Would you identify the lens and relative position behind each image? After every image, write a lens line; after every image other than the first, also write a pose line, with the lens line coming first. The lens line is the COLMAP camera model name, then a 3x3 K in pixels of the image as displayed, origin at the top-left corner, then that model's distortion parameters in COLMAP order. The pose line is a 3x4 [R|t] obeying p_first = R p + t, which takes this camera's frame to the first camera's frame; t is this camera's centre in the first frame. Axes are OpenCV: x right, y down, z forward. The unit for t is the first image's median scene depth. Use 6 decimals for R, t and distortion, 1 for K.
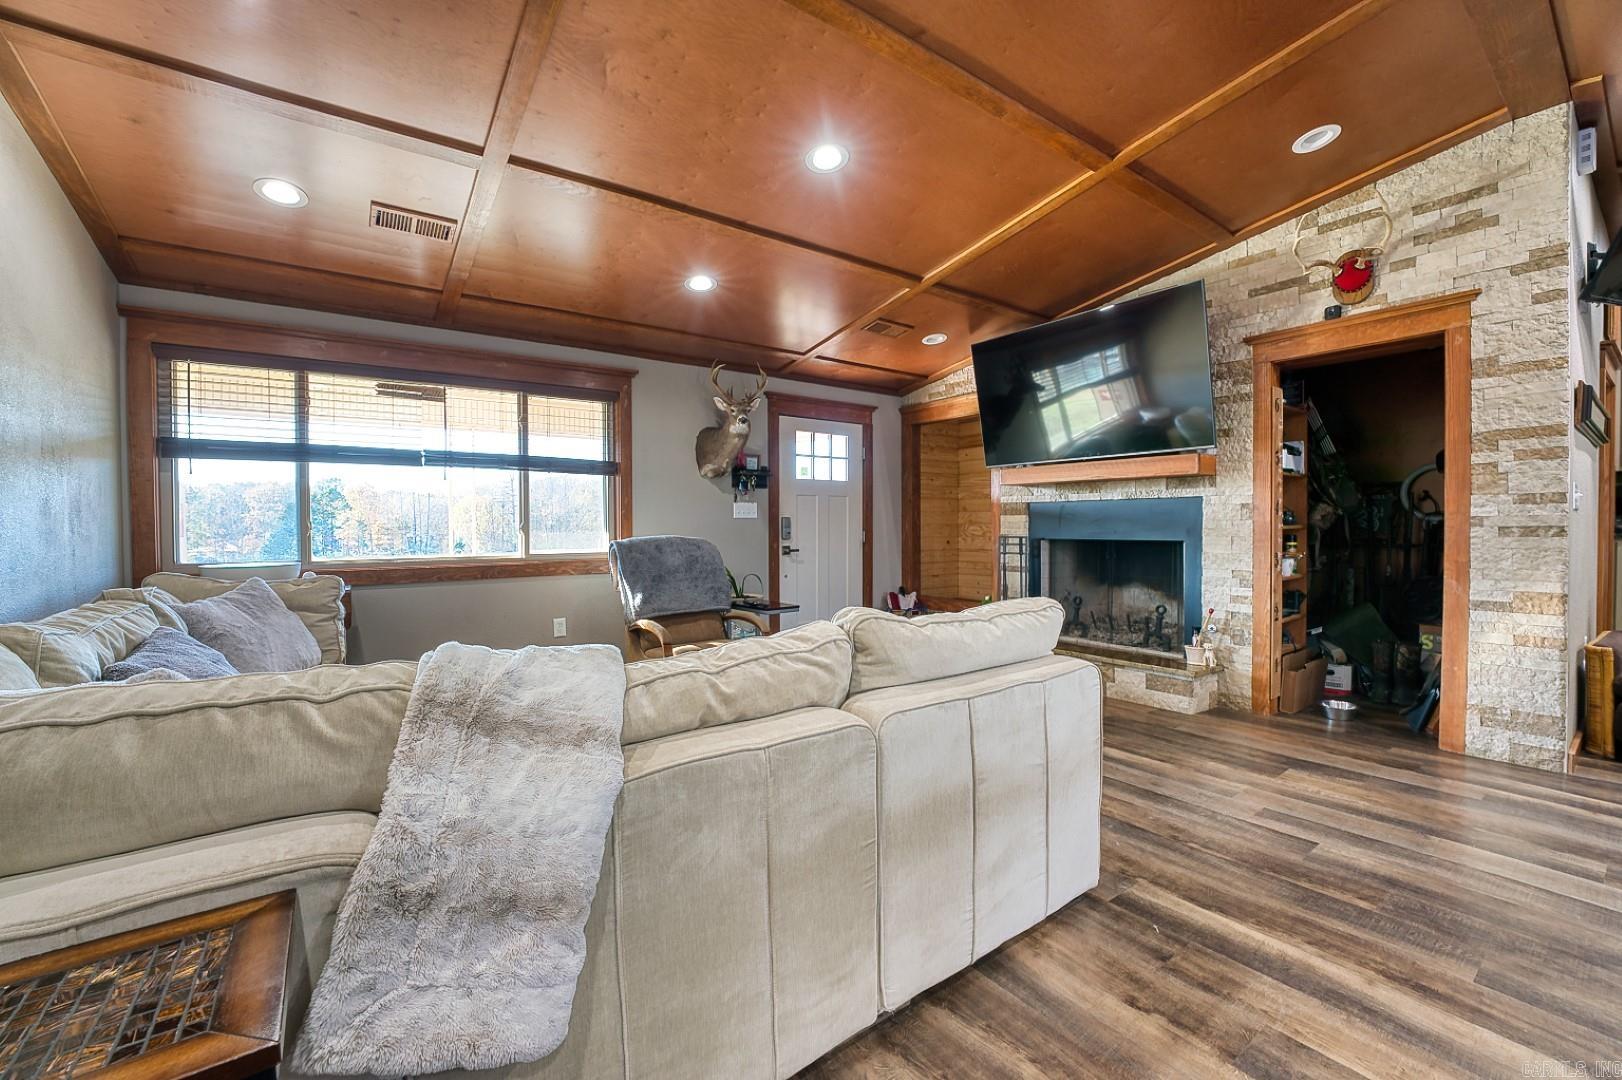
lens RADIAL K [[656.4, 0, 804.6], [0, 656.4, 534.7], [0, 0, 1]] dist [-0.030441, 0.003727]
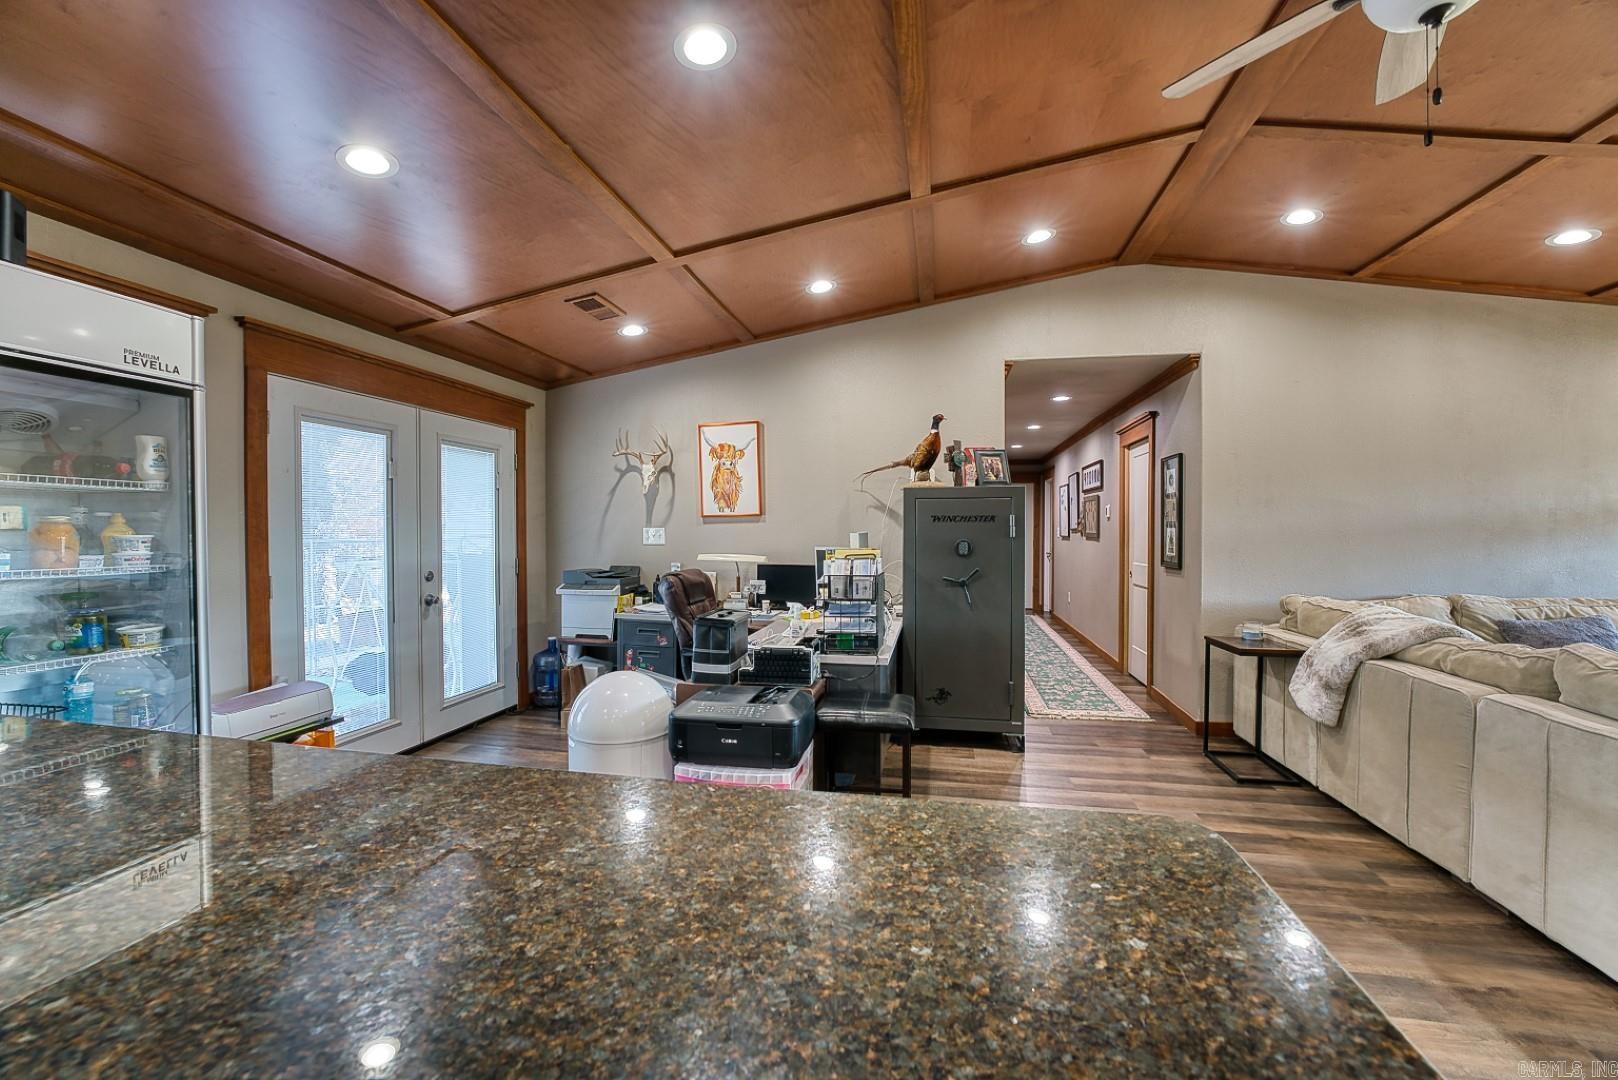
lens RADIAL K [[654.8, 0, 806.6], [0, 654.8, 539.8], [0, 0, 1]] dist [-0.030441, 0.003727]
pose [[-0.730438, 0.018637, -0.682724, 0.797880], [-0.003535, 0.999511, 0.031067, -0.049357], [0.682970, 0.025106, -0.730015, 0.337418]]
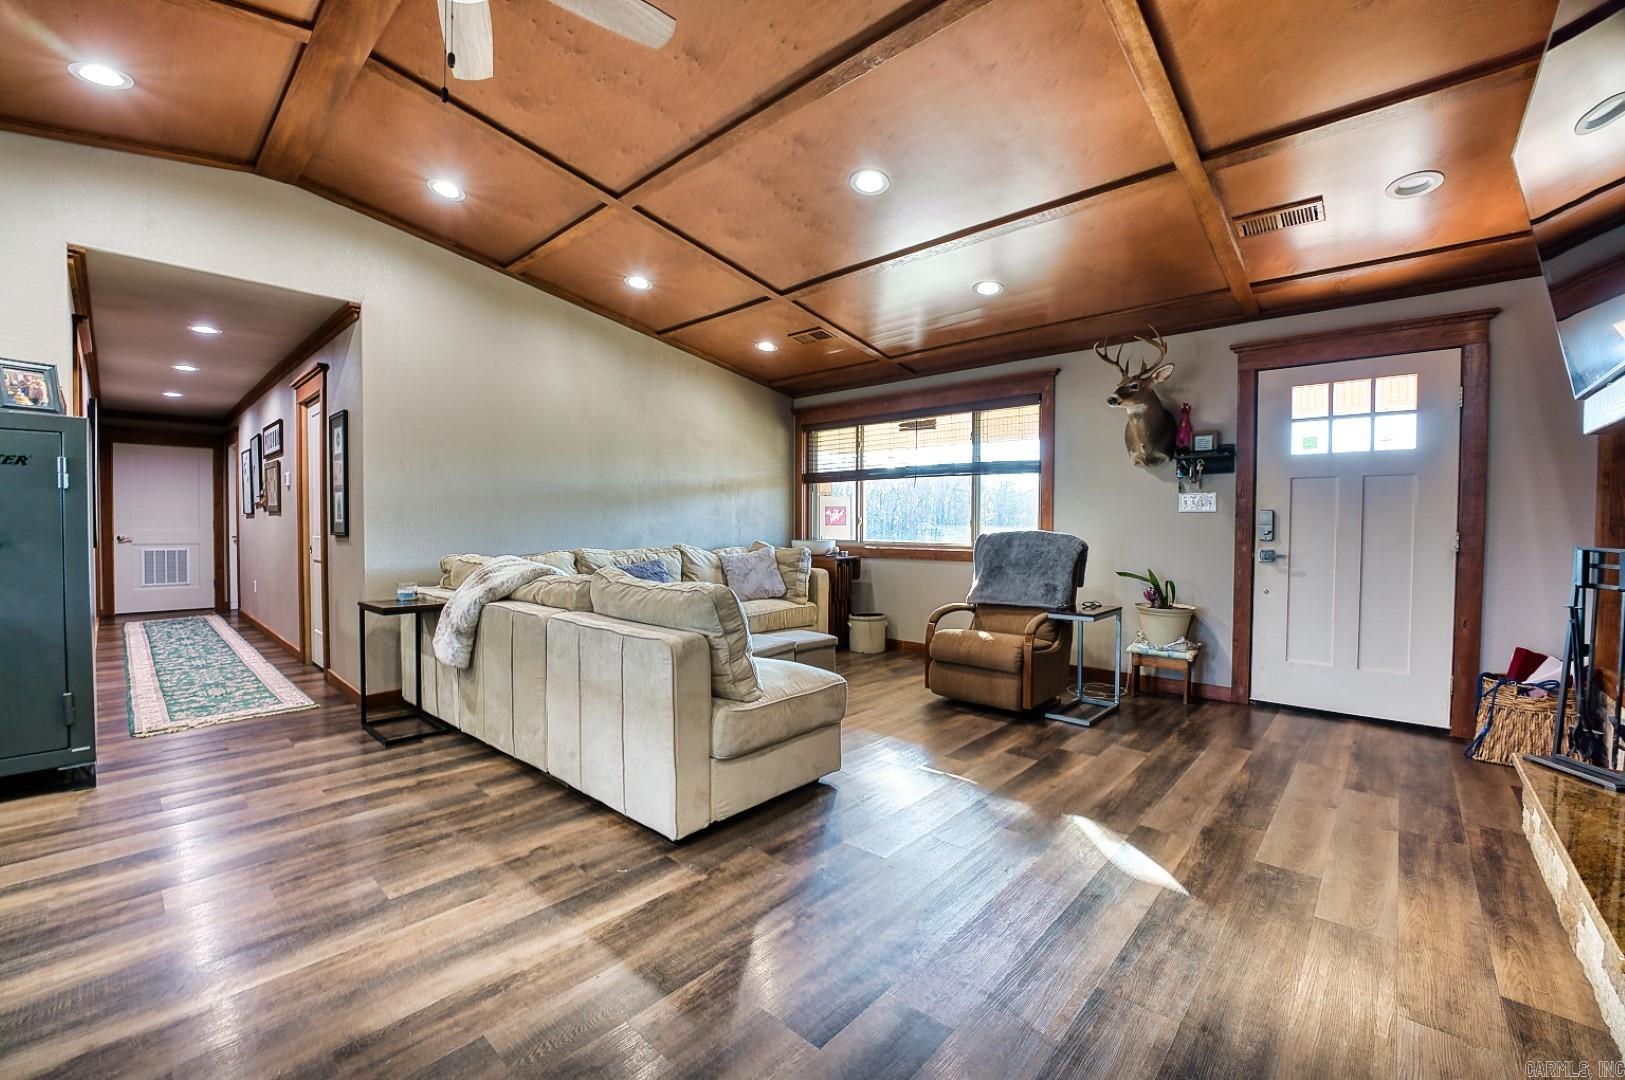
lens RADIAL K [[659.1, 0, 806.6], [0, 659.1, 540.4], [0, 0, 1]] dist [-0.033136, 0.005105]
pose [[0.206364, 0.033250, -0.977910, 0.732090], [-0.018067, 0.999382, 0.030168, -0.007560], [0.978308, 0.011442, 0.206837, 0.454460]]
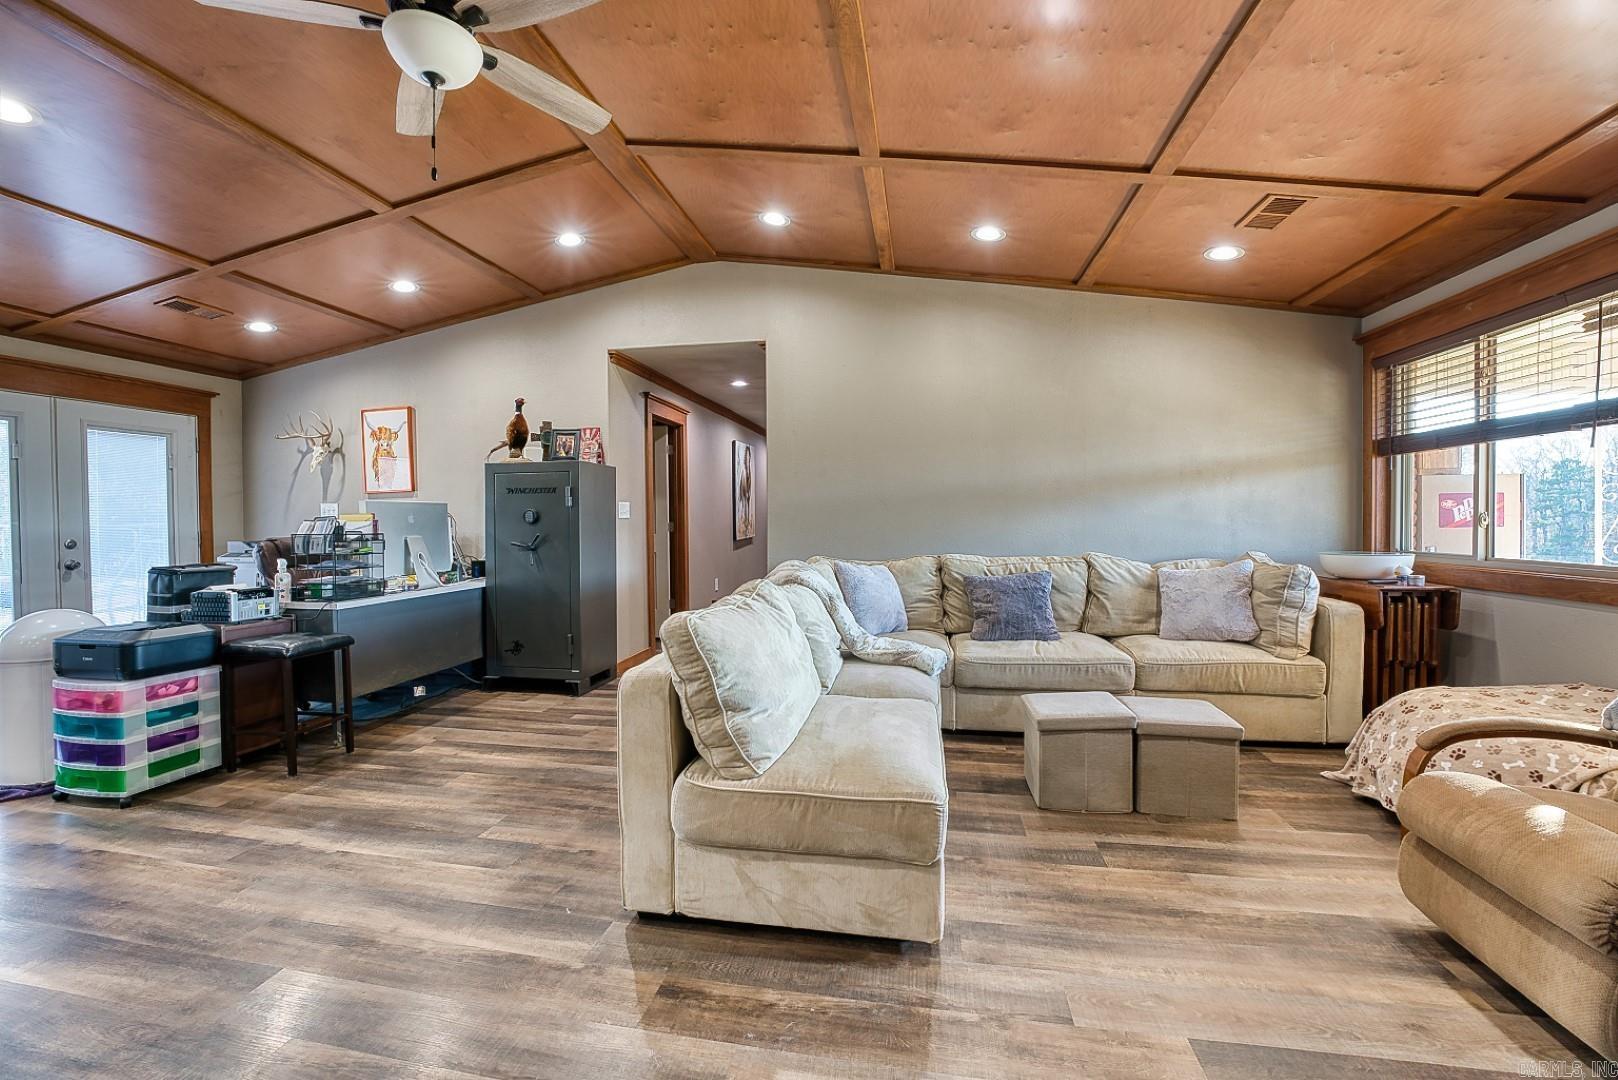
lens RADIAL K [[654.8, 0, 801.4], [0, 654.8, 531.4], [0, 0, 1]] dist [-0.030441, 0.003727]
pose [[-0.723250, 0.025433, -0.690118, 0.418246], [0.002069, 0.999397, 0.034663, -0.021918], [0.690583, 0.023642, -0.722866, 0.856240]]
